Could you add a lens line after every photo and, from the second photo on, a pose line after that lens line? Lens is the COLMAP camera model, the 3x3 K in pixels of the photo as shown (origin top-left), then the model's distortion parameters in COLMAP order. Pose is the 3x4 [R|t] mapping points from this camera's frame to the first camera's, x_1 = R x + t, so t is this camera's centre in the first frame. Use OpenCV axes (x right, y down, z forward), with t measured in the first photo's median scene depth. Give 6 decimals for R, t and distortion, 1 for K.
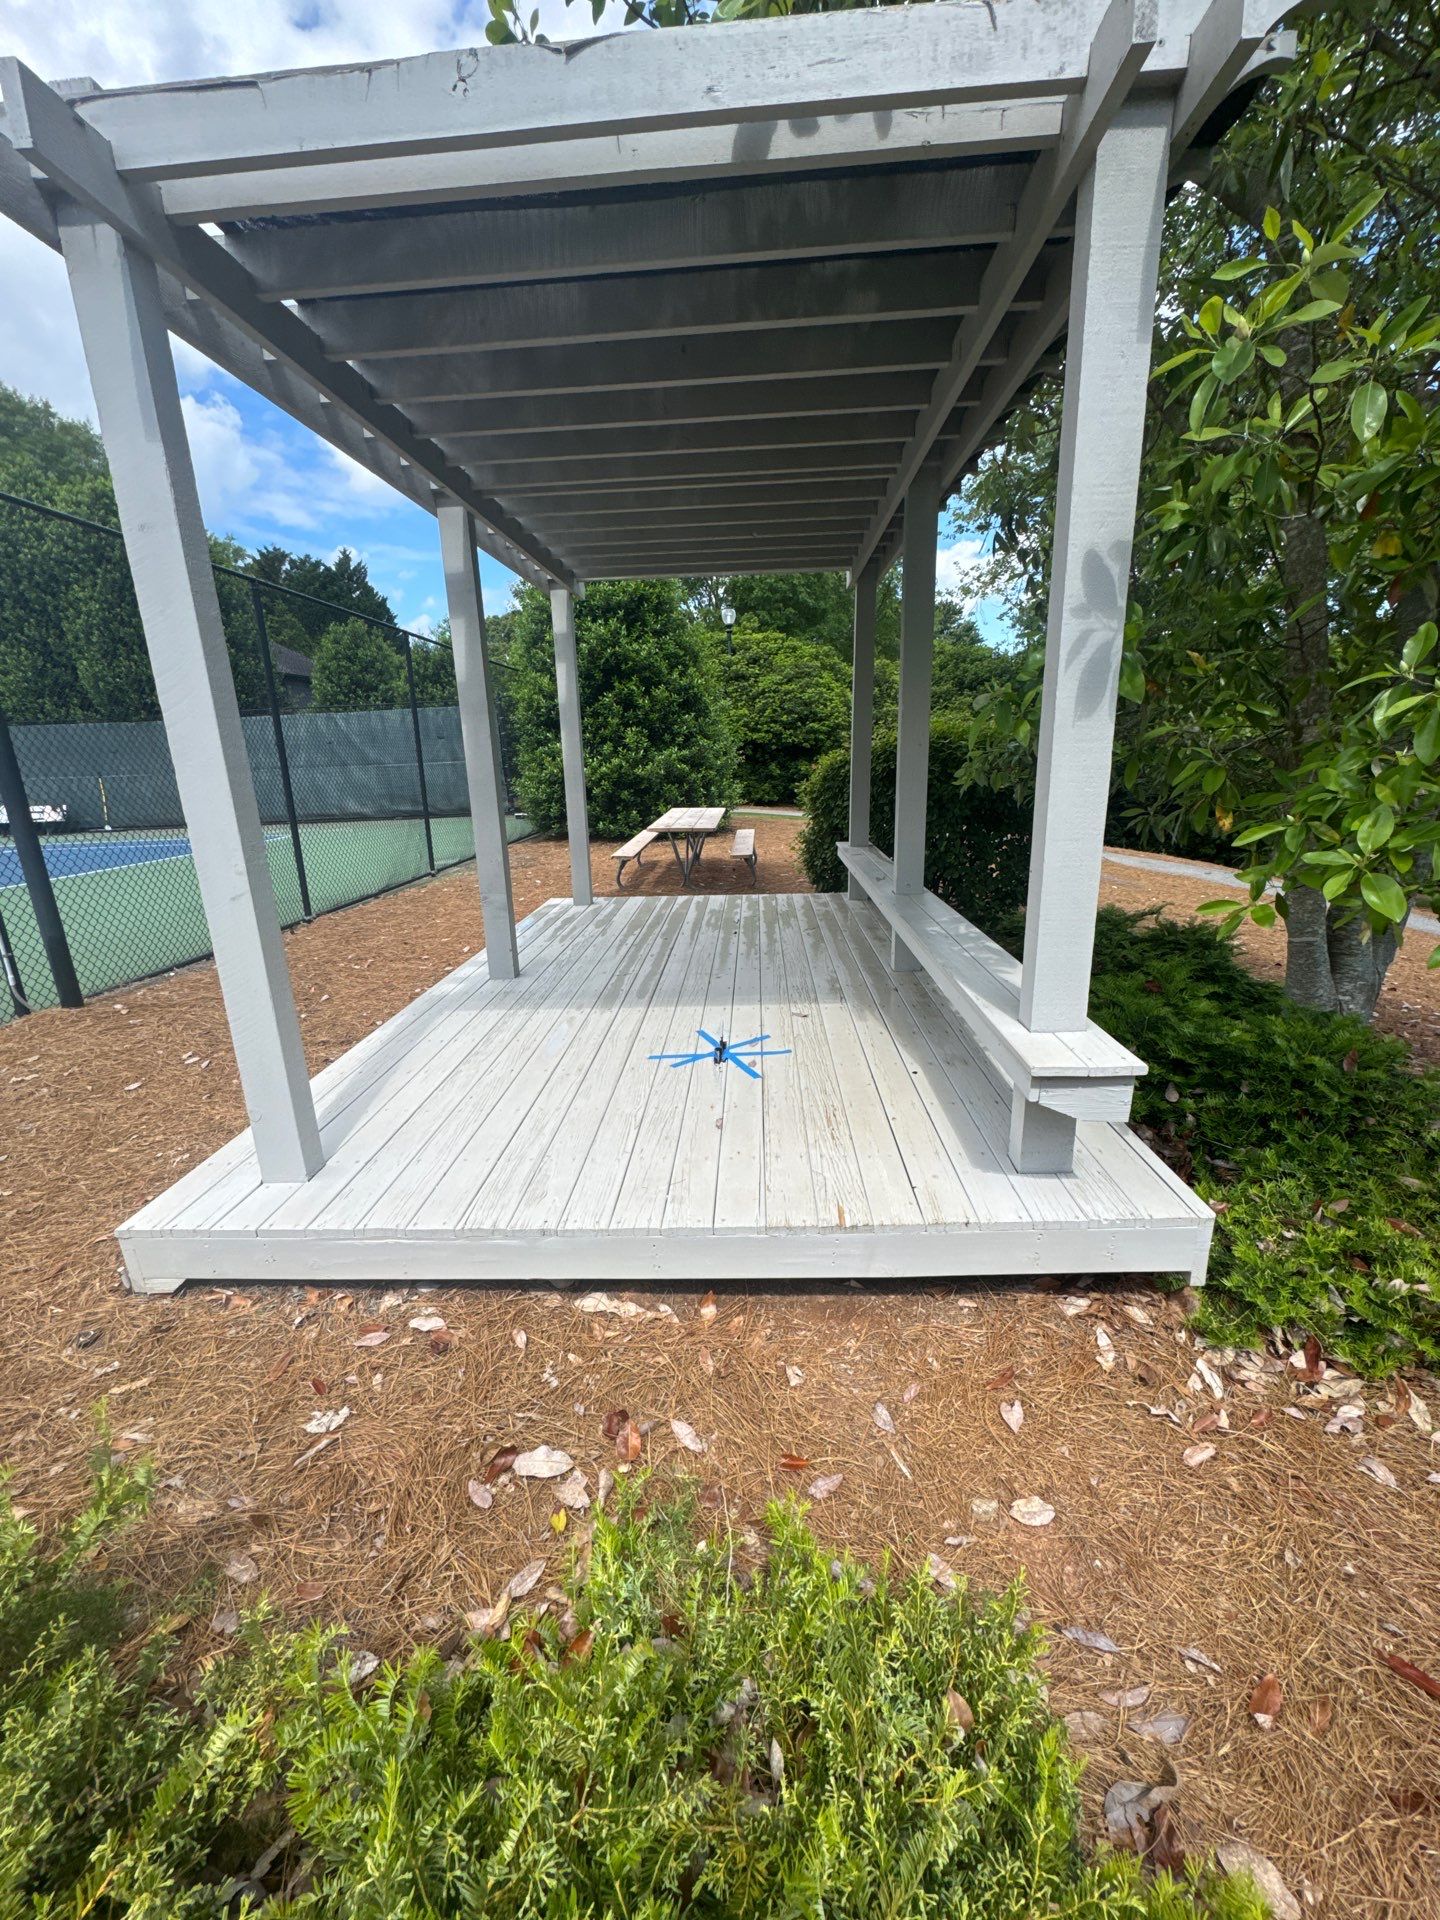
lens RADIAL K [[770.1, 0, 720.0], [0, 770.1, 960.0], [0, 0, 1]] dist [-0.001882, -0.000454]
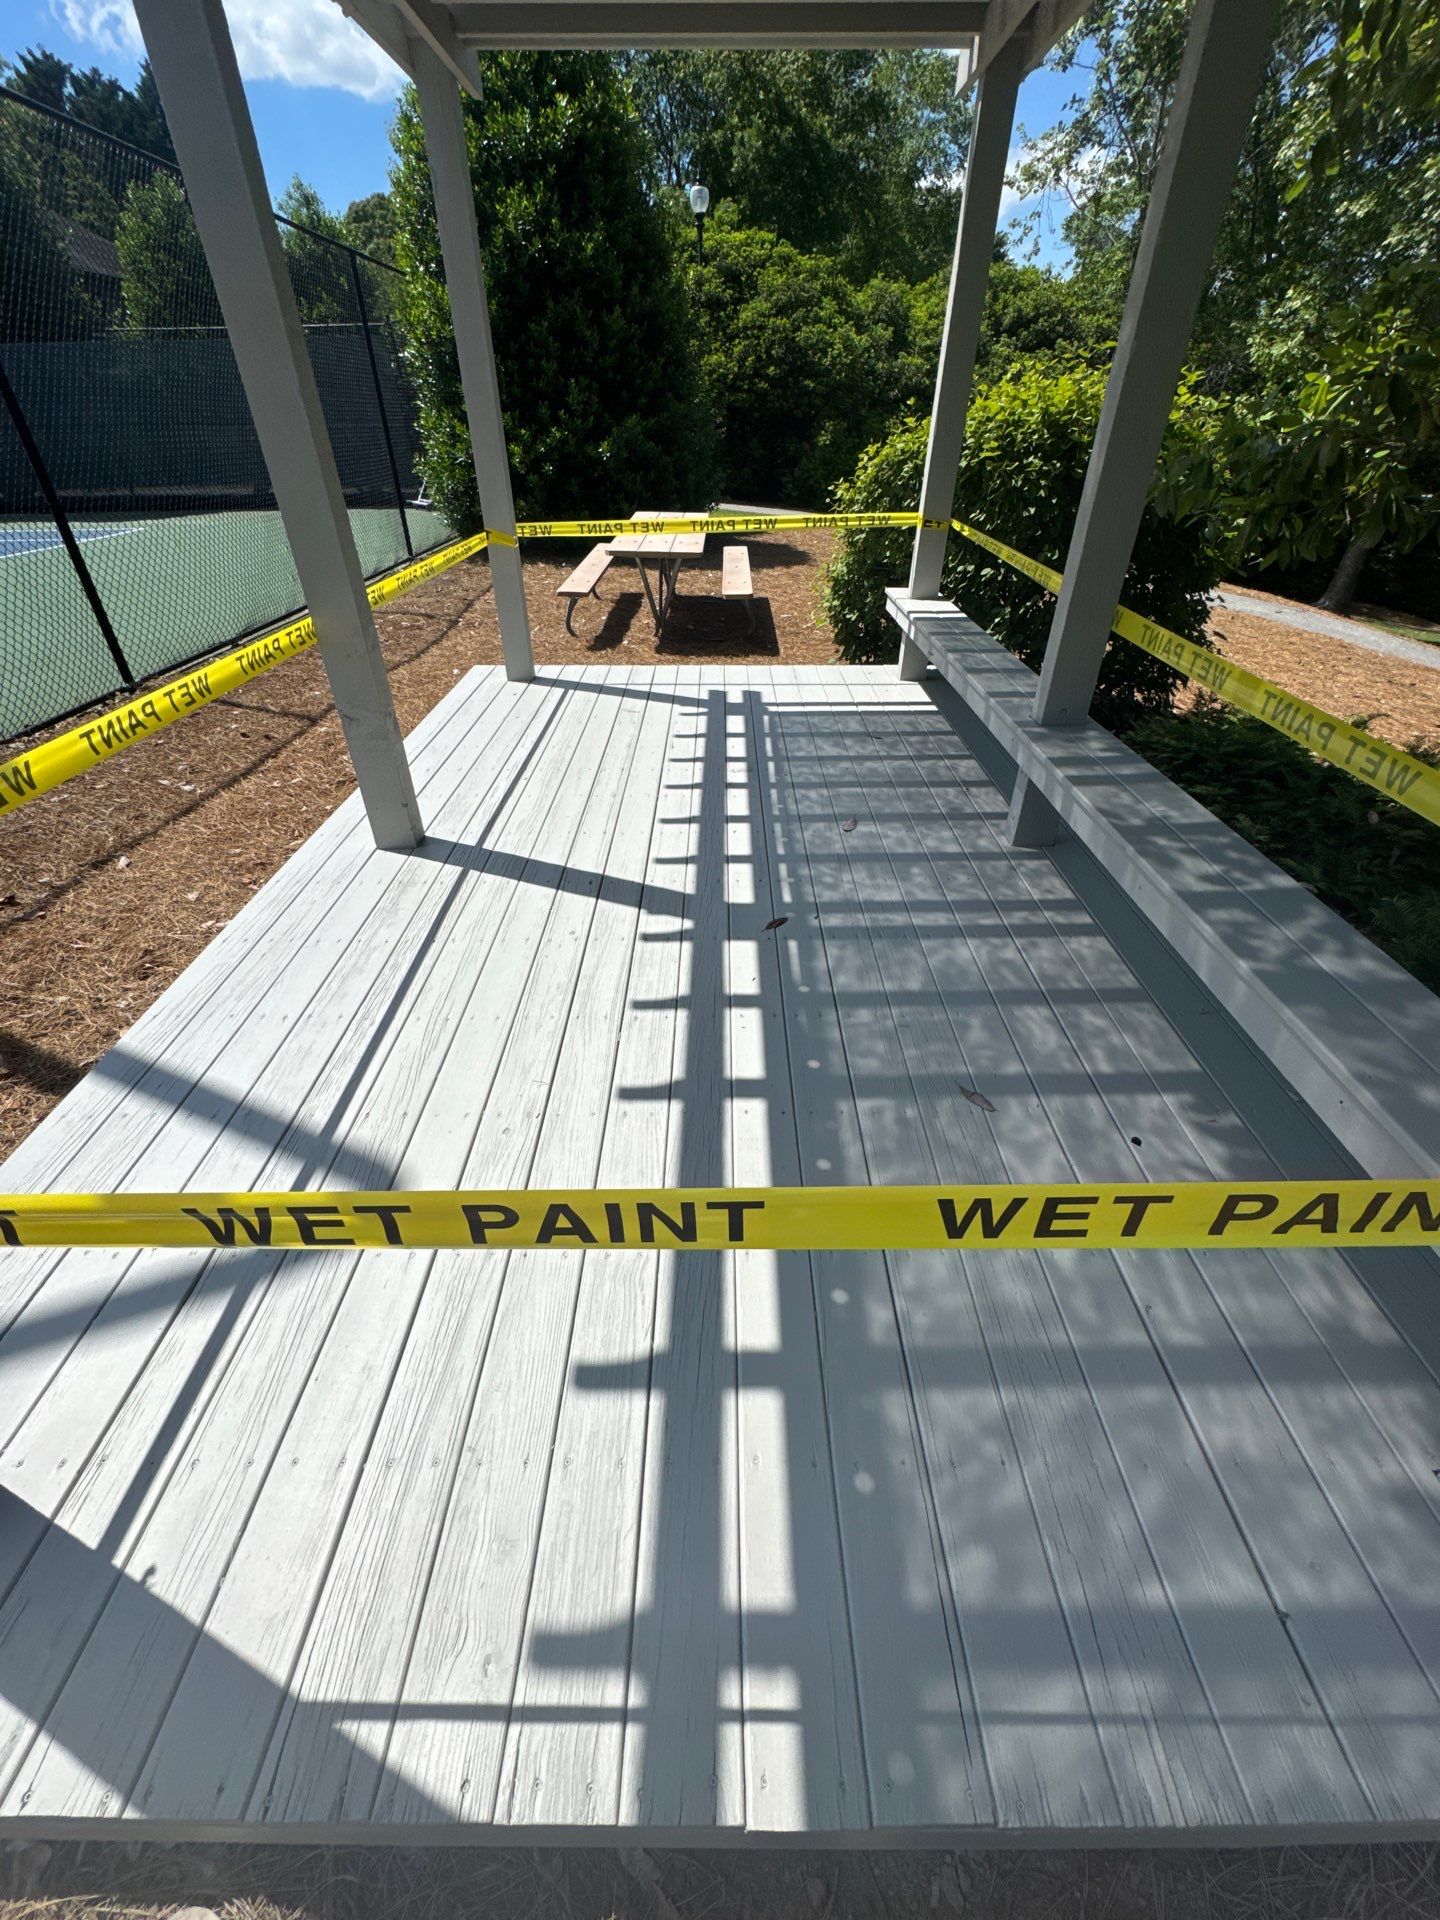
lens RADIAL K [[768.0, 0, 722.2], [0, 768.0, 962.0], [0, 0, 1]] dist [-0.000297, -0.000351]
pose [[0.998587, -0.005328, 0.052870, -0.020493], [-0.013274, 0.938401, 0.345294, -0.044403], [-0.051453, -0.345508, 0.937004, 0.148837]]
